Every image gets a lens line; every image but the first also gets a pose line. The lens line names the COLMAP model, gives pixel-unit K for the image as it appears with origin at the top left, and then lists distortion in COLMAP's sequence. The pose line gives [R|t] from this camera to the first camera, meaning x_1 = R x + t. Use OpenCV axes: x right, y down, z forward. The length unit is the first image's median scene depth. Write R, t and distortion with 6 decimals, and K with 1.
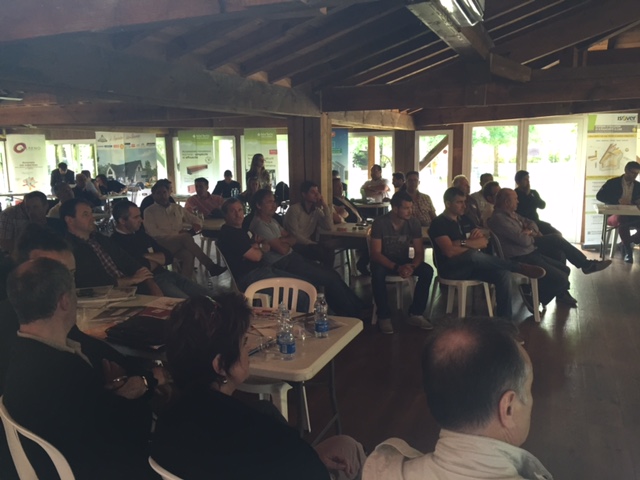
lens RADIAL K [[556.4, 0, 321.6], [0, 556.4, 236.8], [0, 0, 1]] dist [0.079987, -0.101435]
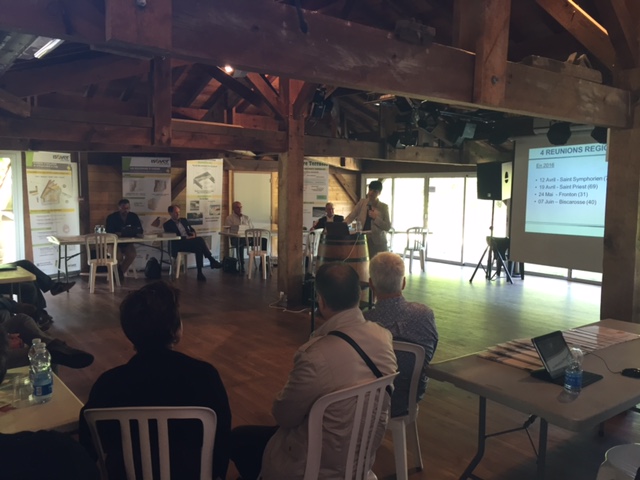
lens RADIAL K [[556.4, 0, 322.9], [0, 556.4, 240.4], [0, 0, 1]] dist [0.079987, -0.101435]
pose [[0.487686, -0.063836, 0.870682, -0.129949], [0.112880, 0.993562, 0.009619, -0.002176], [-0.865691, 0.093591, 0.491753, 0.028921]]
